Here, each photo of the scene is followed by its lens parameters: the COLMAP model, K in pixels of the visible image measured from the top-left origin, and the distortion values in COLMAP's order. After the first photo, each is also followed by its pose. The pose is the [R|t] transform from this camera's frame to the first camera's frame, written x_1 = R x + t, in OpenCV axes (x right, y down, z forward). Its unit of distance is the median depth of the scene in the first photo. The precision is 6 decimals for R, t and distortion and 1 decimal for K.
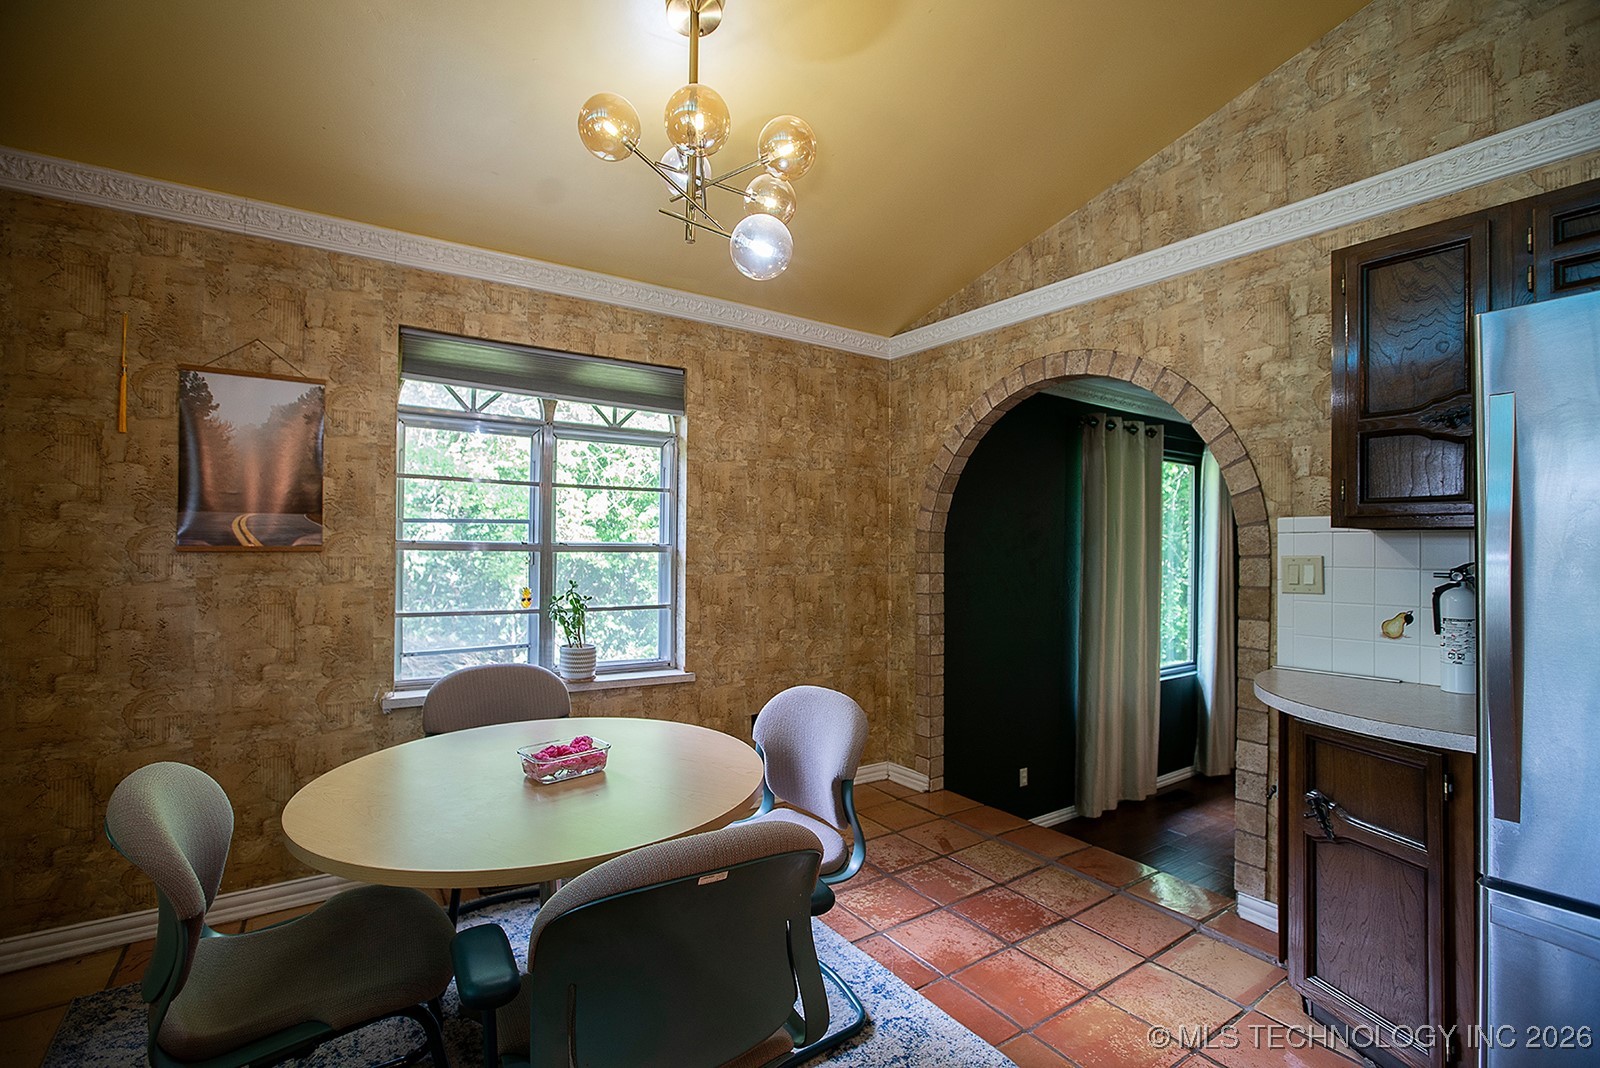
lens RADIAL K [[733.7, 0, 790.8], [0, 733.7, 536.1], [0, 0, 1]] dist [-0.025703, 0.004887]
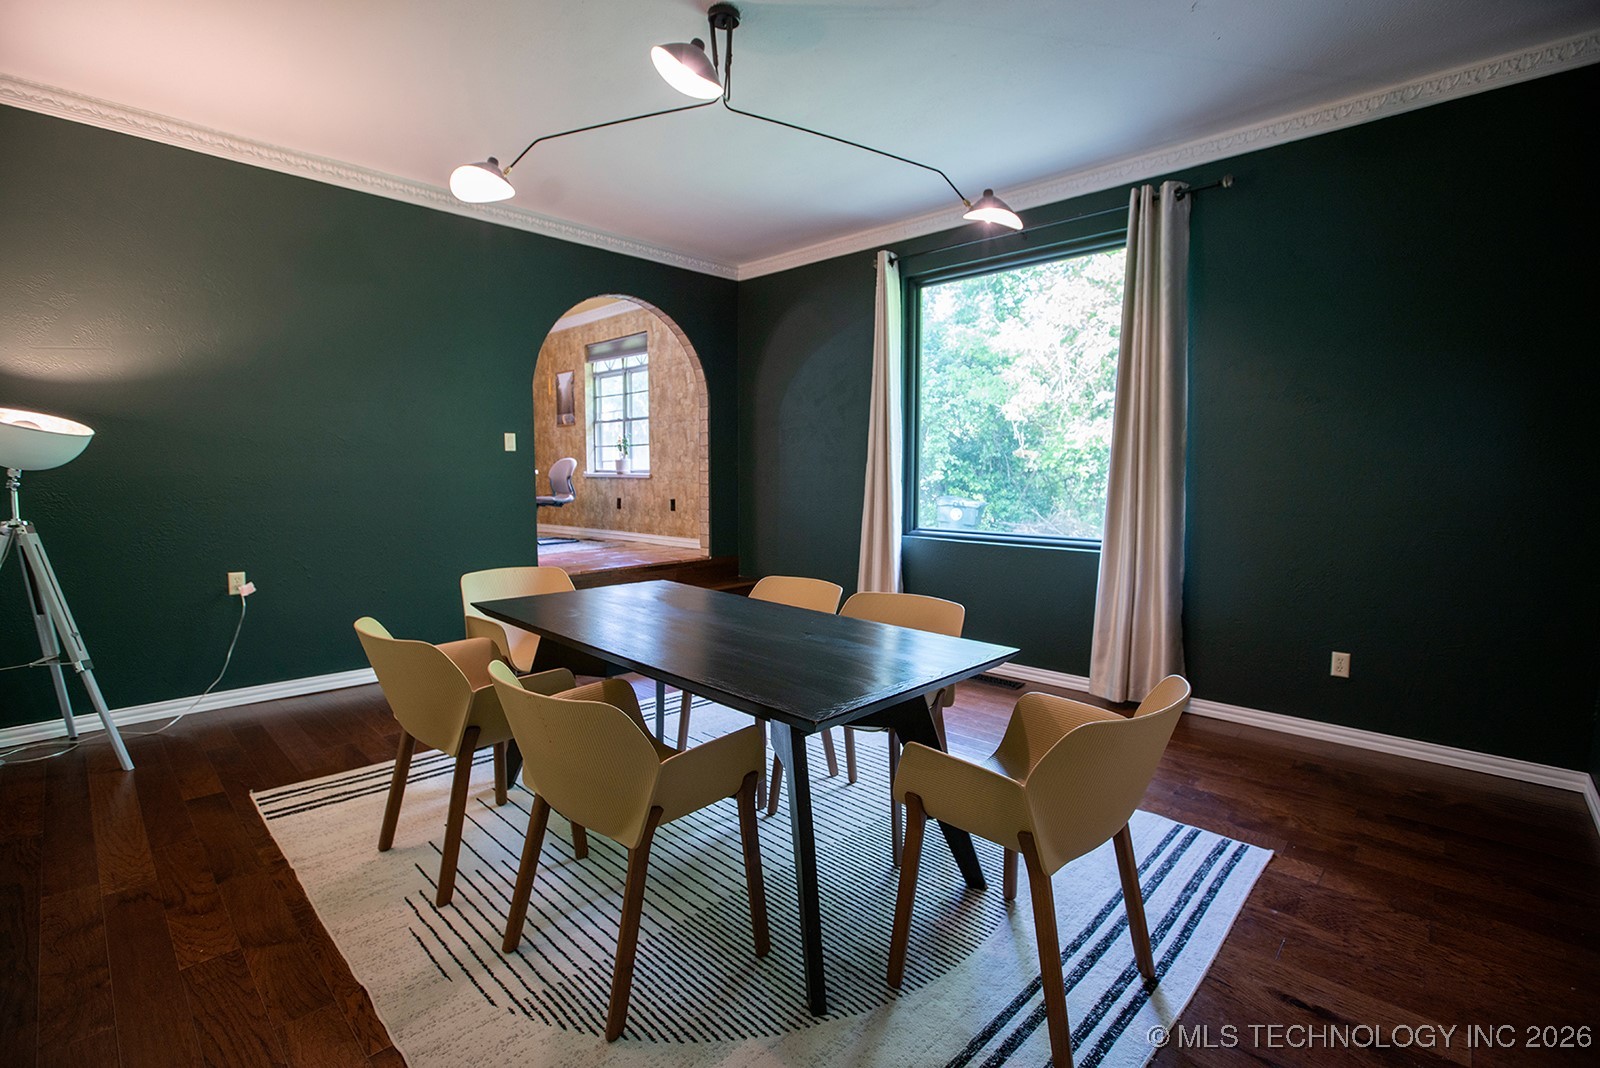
lens RADIAL K [[733.7, 0, 802.2], [0, 733.7, 537.3], [0, 0, 1]] dist [-0.025703, 0.004887]
pose [[0.205004, 0.072702, -0.976057, 2.462935], [0.008572, 0.997066, 0.076068, 0.252167], [0.978724, -0.023961, 0.203779, 1.193749]]
